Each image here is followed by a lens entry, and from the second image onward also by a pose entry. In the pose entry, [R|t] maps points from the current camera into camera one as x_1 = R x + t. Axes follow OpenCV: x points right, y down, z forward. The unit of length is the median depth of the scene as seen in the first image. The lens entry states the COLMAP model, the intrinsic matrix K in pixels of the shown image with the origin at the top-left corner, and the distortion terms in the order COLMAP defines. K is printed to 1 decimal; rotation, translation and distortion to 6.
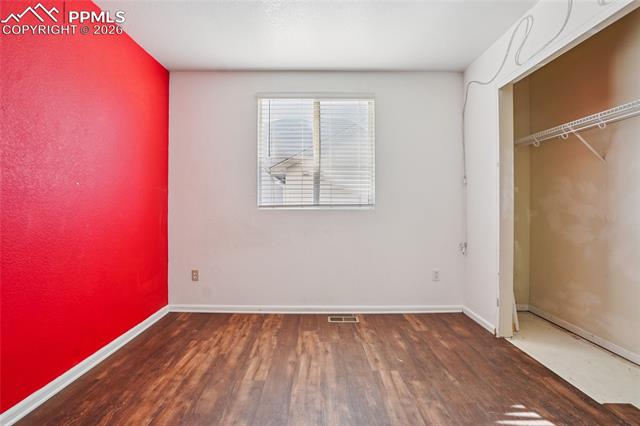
lens RADIAL K [[316.2, 0, 320.0], [0, 316.2, 209.7], [0, 0, 1]] dist [-0.011521, 0.000457]
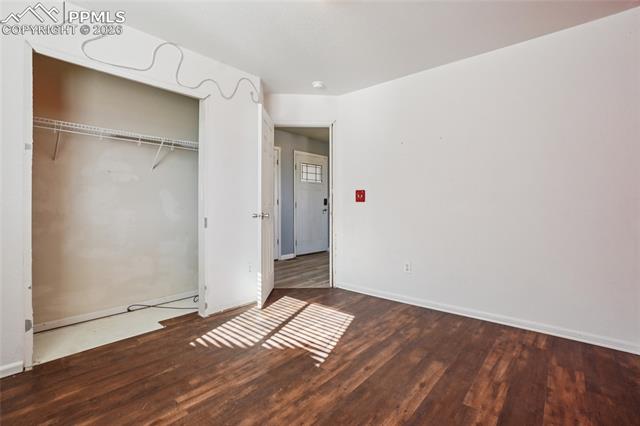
lens RADIAL K [[293.7, 0, 320.3], [0, 293.7, 209.2], [0, 0, 1]] dist [-0.061775, 0.023011]
pose [[-0.759968, -0.009532, 0.649891, -0.528085], [0.001140, 0.999871, 0.015998, 0.002467], [-0.649960, 0.012898, -0.759859, 1.326336]]
